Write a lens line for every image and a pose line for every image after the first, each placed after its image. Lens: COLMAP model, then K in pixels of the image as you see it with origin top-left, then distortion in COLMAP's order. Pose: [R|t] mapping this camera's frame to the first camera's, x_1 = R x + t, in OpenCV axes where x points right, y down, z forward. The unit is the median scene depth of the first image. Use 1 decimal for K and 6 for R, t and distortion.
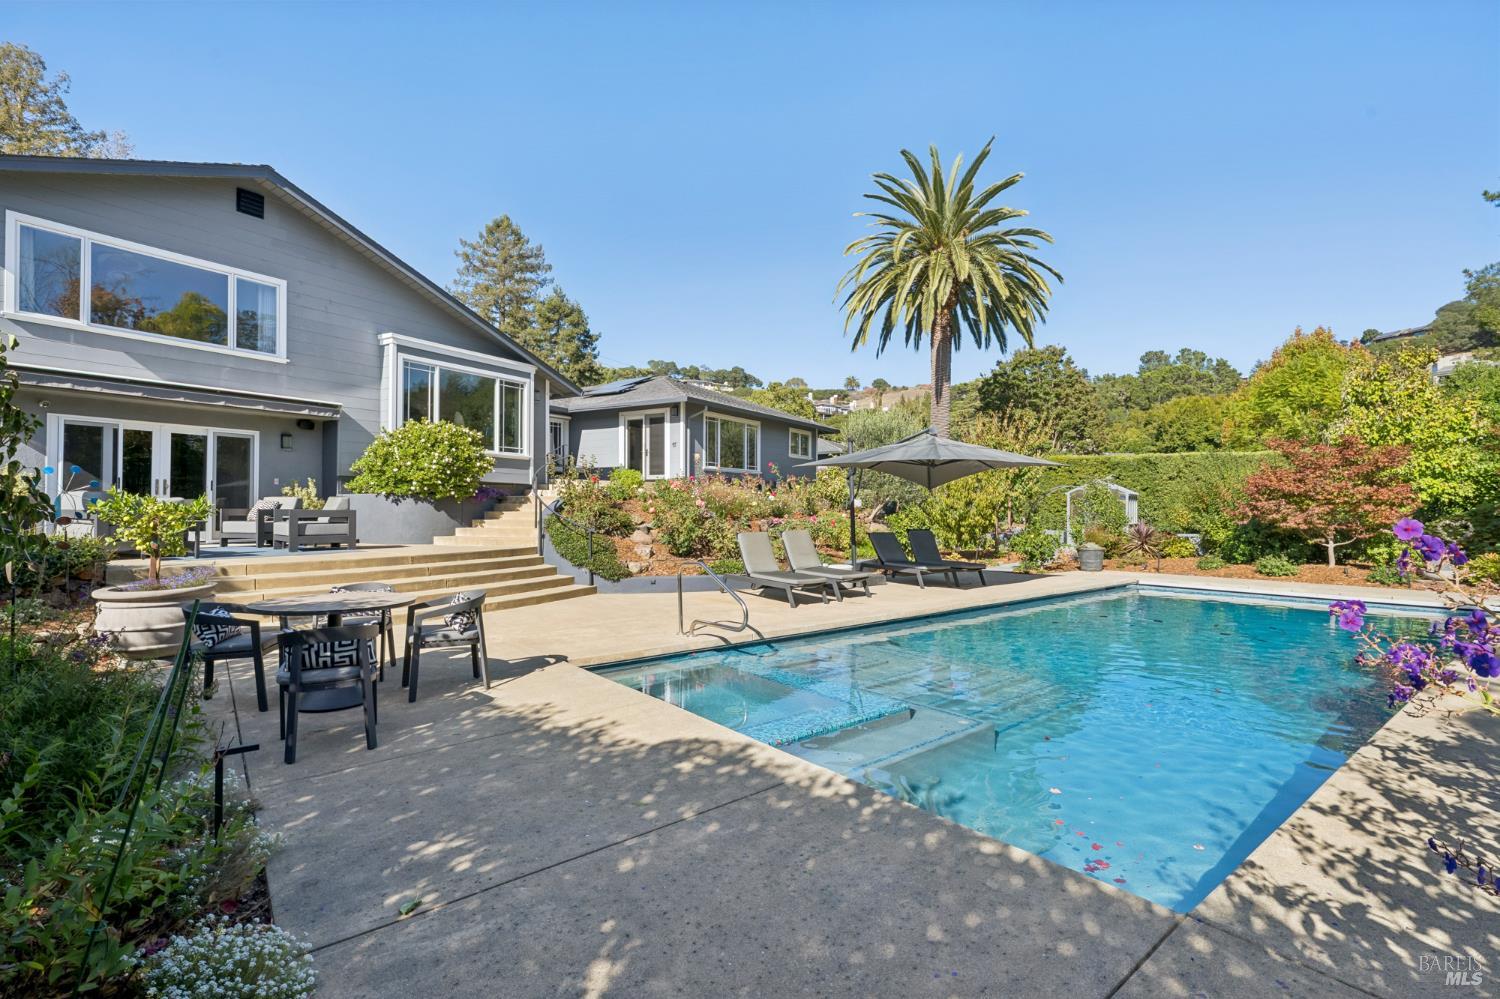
lens RADIAL K [[683.0, 0, 749.6], [0, 683.0, 499.5], [0, 0, 1]] dist [-0.000387, -0.000150]
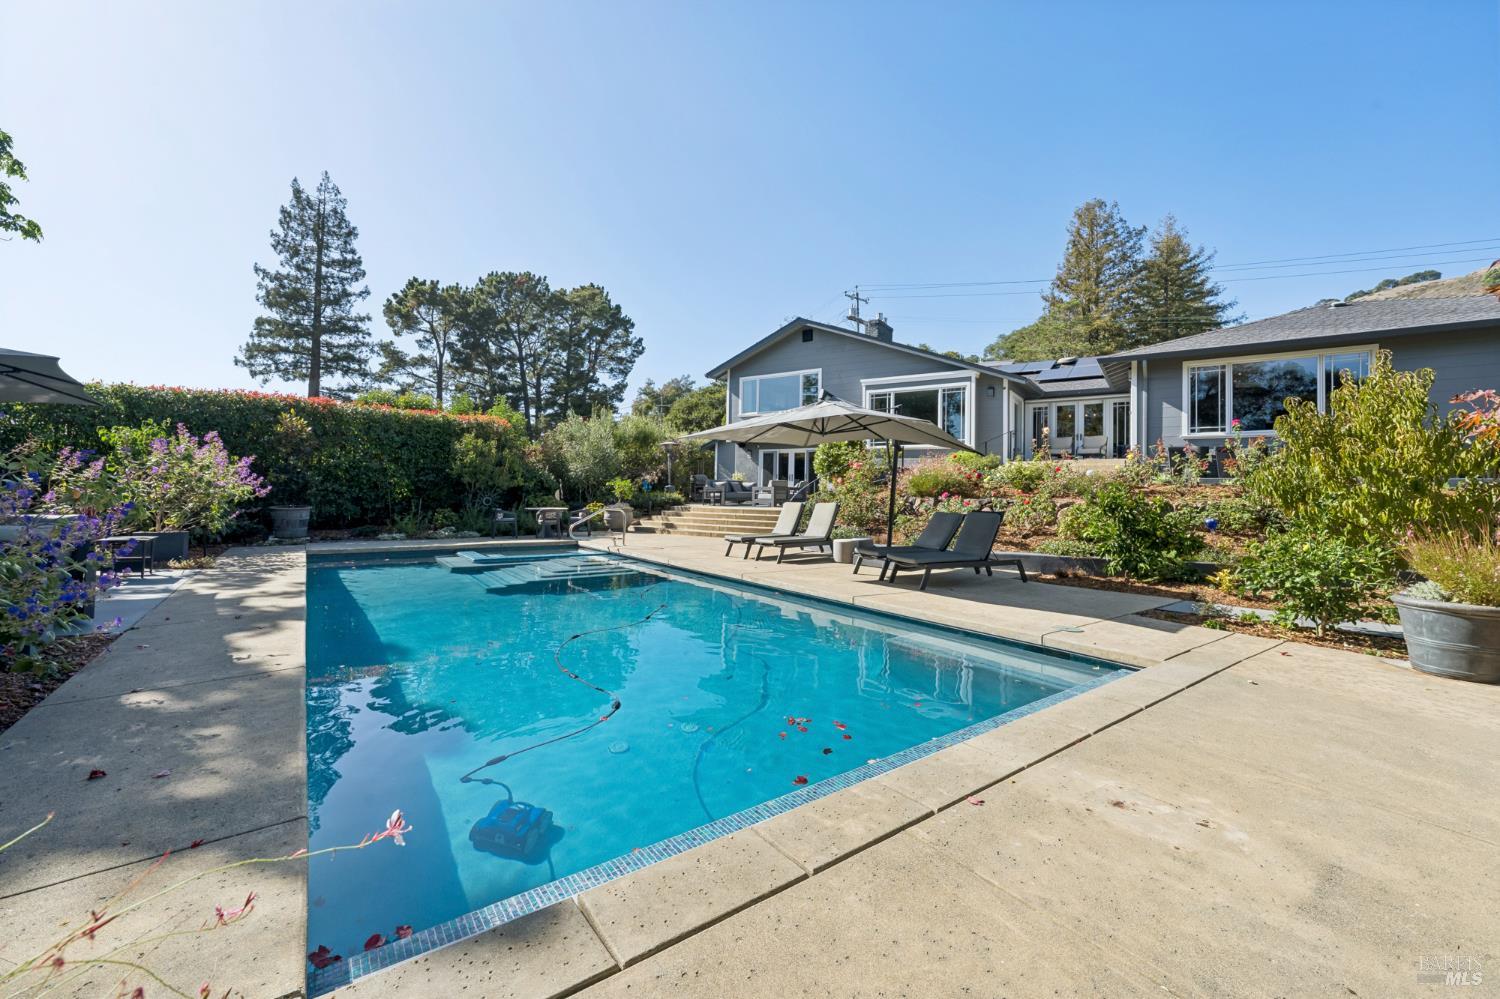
lens RADIAL K [[596.0, 0, 750.5], [0, 596.0, 494.8], [0, 0, 1]] dist [-0.000629, -0.000013]
pose [[-0.010176, 0.001857, -0.999947, 0.993513], [-0.000928, 0.999998, 0.001866, 0.032407], [0.999948, 0.000947, -0.010174, 0.815253]]
